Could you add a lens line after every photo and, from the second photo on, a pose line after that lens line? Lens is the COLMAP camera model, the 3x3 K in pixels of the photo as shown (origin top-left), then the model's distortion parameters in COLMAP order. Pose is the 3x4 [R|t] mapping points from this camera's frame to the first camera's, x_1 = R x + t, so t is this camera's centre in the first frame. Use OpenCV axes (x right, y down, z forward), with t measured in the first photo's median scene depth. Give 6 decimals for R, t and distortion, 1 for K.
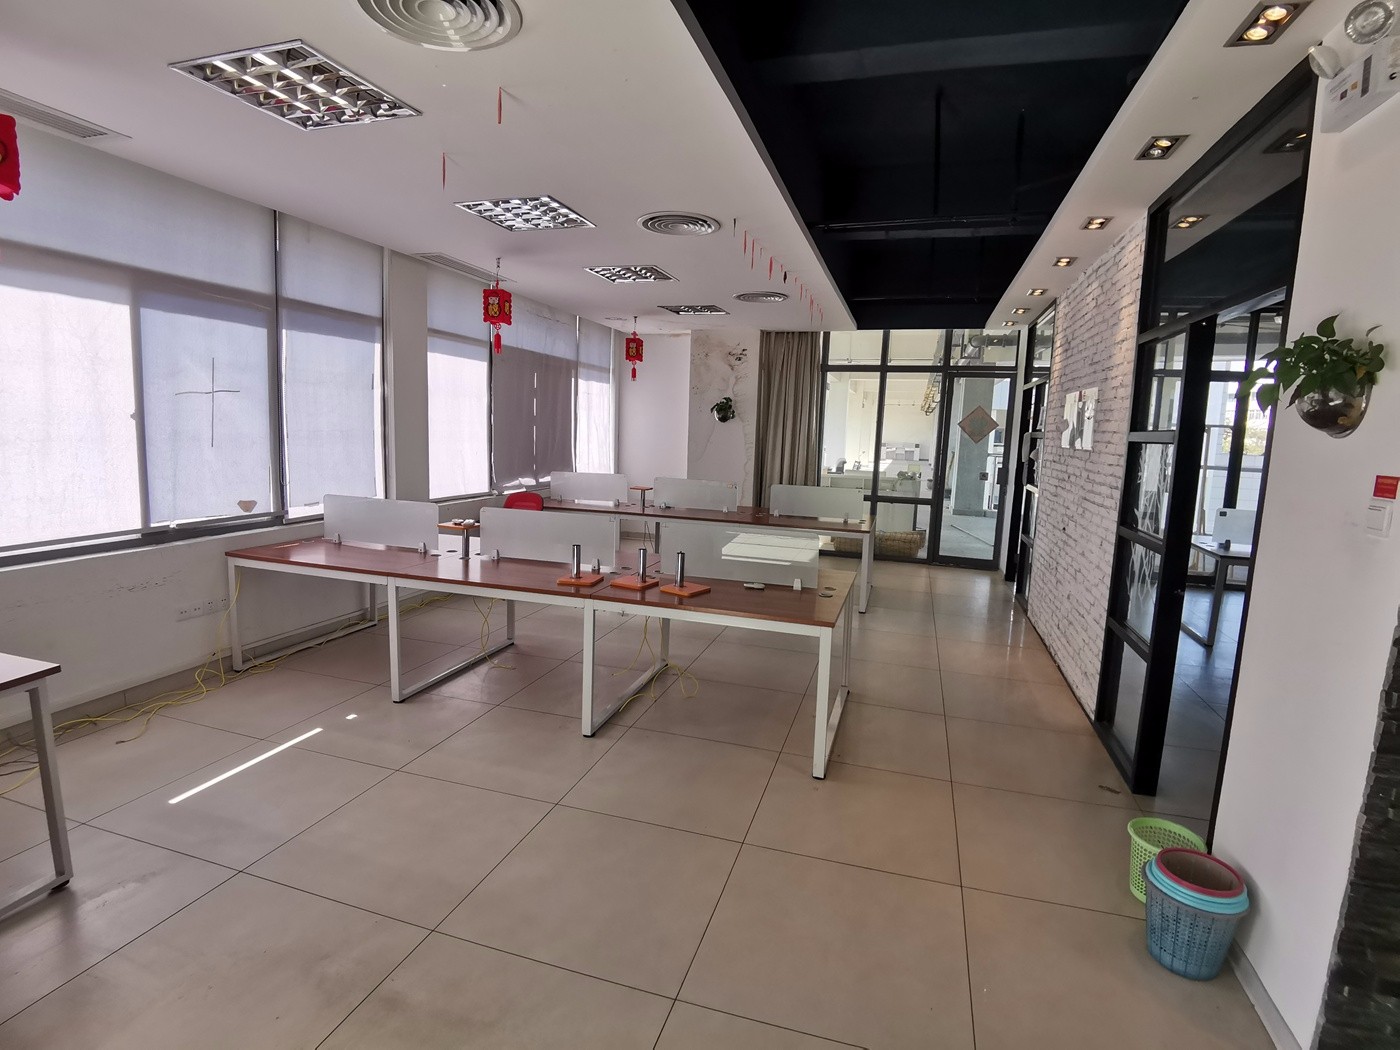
lens RADIAL K [[703.6, 0, 696.8], [0, 703.6, 520.2], [0, 0, 1]] dist [0.000354, 0.000007]
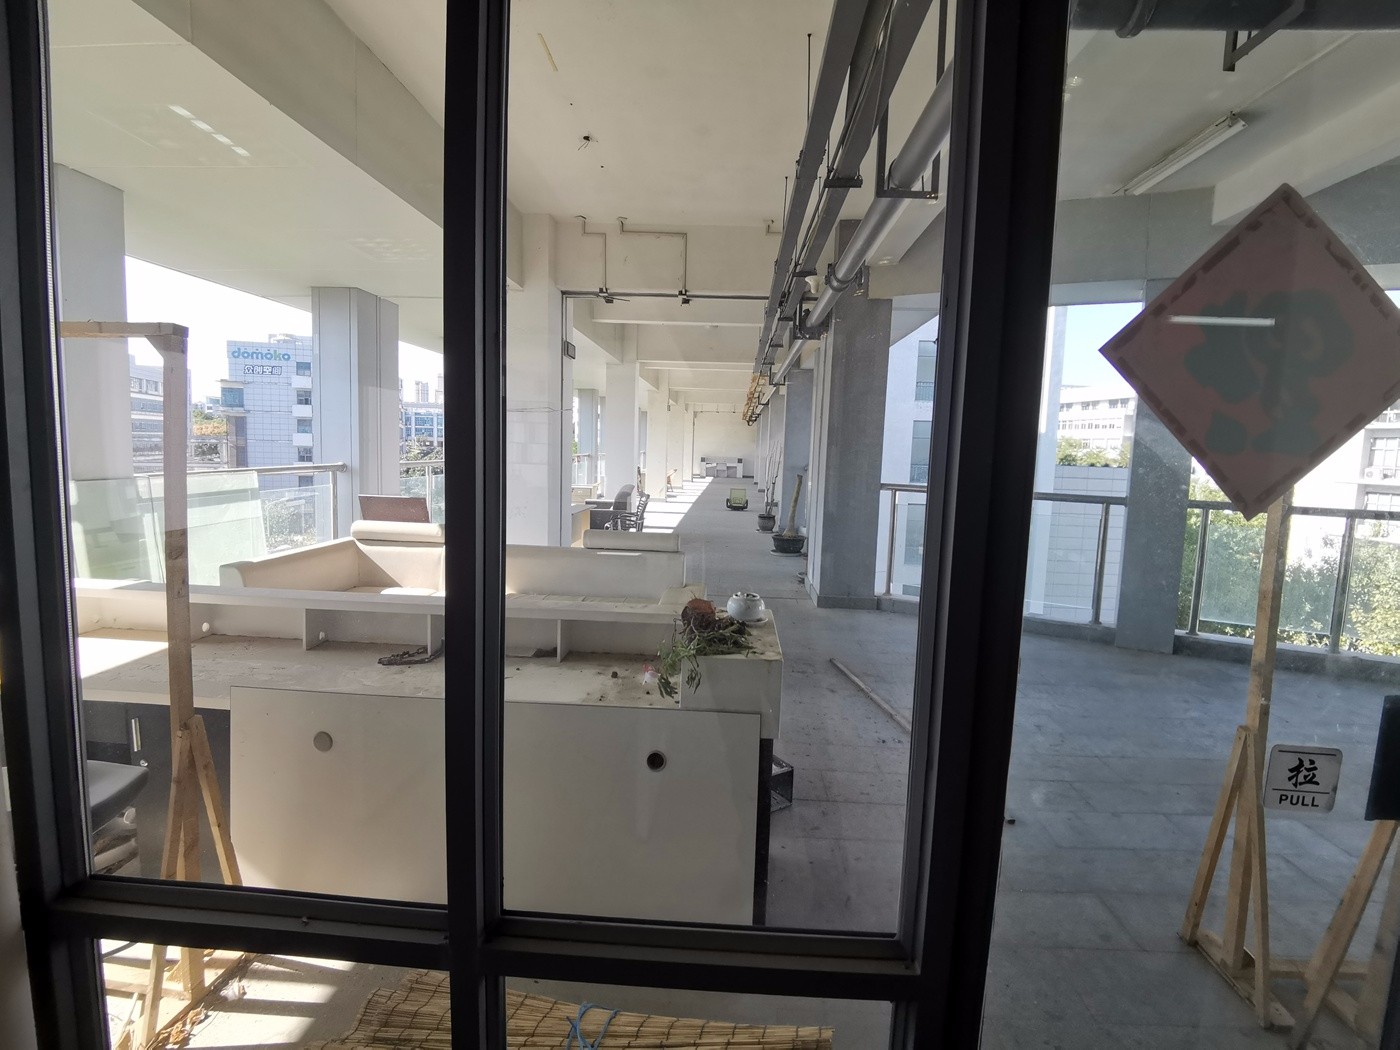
lens RADIAL K [[703.6, 0, 700.2], [0, 703.6, 523.1], [0, 0, 1]] dist [0.000354, 0.000007]
pose [[0.969898, -0.030606, 0.241579, 0.056125], [0.035107, 0.999281, -0.014350, -0.018954], [-0.240966, 0.022399, 0.970275, 0.178918]]
